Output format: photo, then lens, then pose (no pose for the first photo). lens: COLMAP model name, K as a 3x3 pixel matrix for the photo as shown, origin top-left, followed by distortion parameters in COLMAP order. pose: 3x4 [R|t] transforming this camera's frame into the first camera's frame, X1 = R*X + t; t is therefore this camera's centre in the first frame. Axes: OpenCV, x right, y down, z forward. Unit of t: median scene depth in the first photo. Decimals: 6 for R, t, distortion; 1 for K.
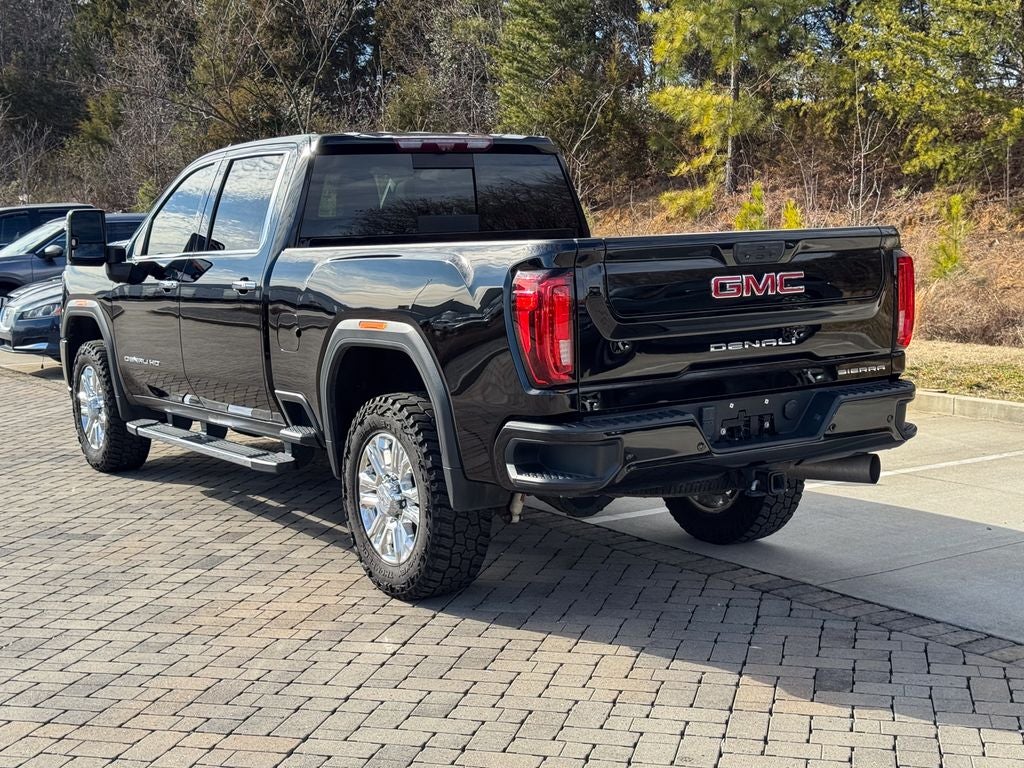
lens RADIAL K [[1493.2, 0, 516.4], [0, 1493.2, 388.4], [0, 0, 1]] dist [0.029233, 0.000000]
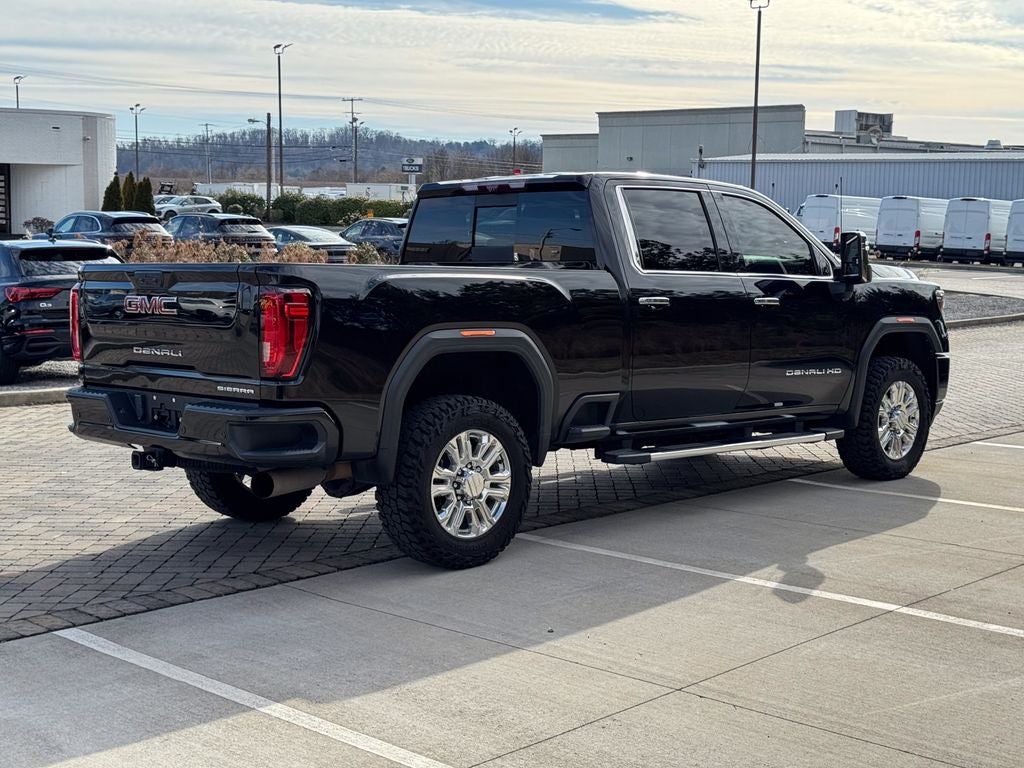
lens RADIAL K [[1493.2, 0, 515.7], [0, 1493.2, 379.1], [0, 0, 1]] dist [0.029233, 0.000000]
pose [[0.209697, 0.108472, -0.971731, 1.475538], [-0.123335, 0.988824, 0.083765, -0.151444], [0.969957, 0.102283, 0.220731, 1.031401]]
